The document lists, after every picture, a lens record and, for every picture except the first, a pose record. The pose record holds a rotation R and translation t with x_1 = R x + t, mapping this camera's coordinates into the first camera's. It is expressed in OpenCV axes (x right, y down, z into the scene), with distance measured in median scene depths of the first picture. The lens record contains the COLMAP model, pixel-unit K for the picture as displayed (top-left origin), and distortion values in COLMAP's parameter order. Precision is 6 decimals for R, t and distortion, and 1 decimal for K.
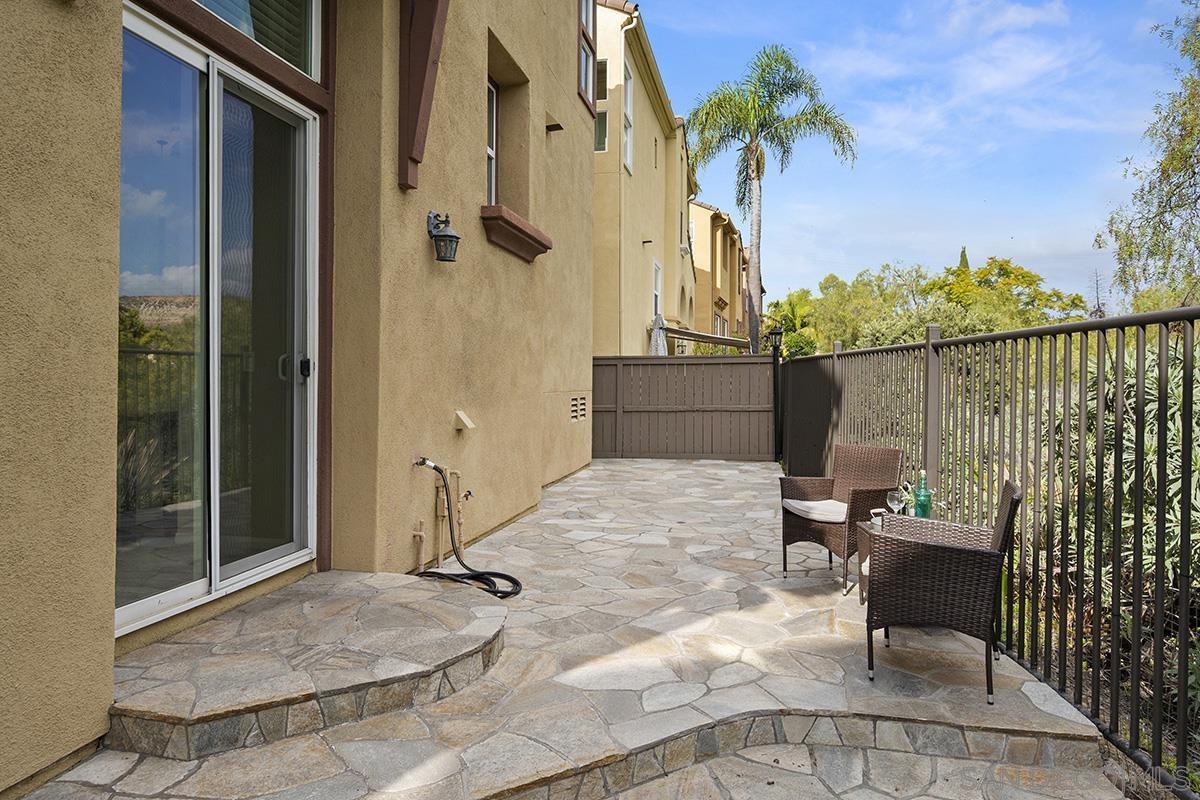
lens RADIAL K [[733.0, 0, 593.5], [0, 733.0, 389.2], [0, 0, 1]] dist [-0.004863, -0.000709]
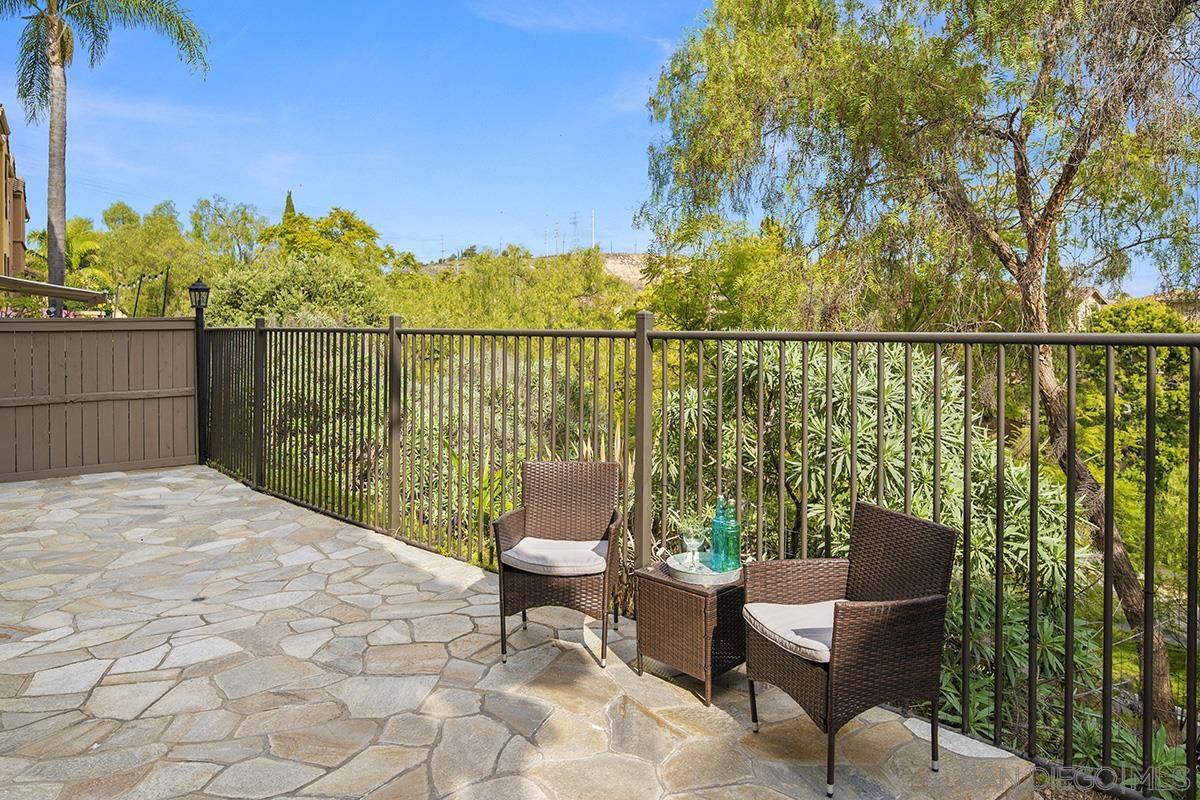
lens RADIAL K [[808.1, 0, 588.2], [0, 808.1, 332.9], [0, 0, 1]] dist [0.002450, -0.000886]
pose [[0.644193, -0.006879, 0.764832, -0.194384], [0.013883, 0.999900, -0.002700, -0.040645], [-0.764737, 0.012357, 0.644224, 0.291200]]
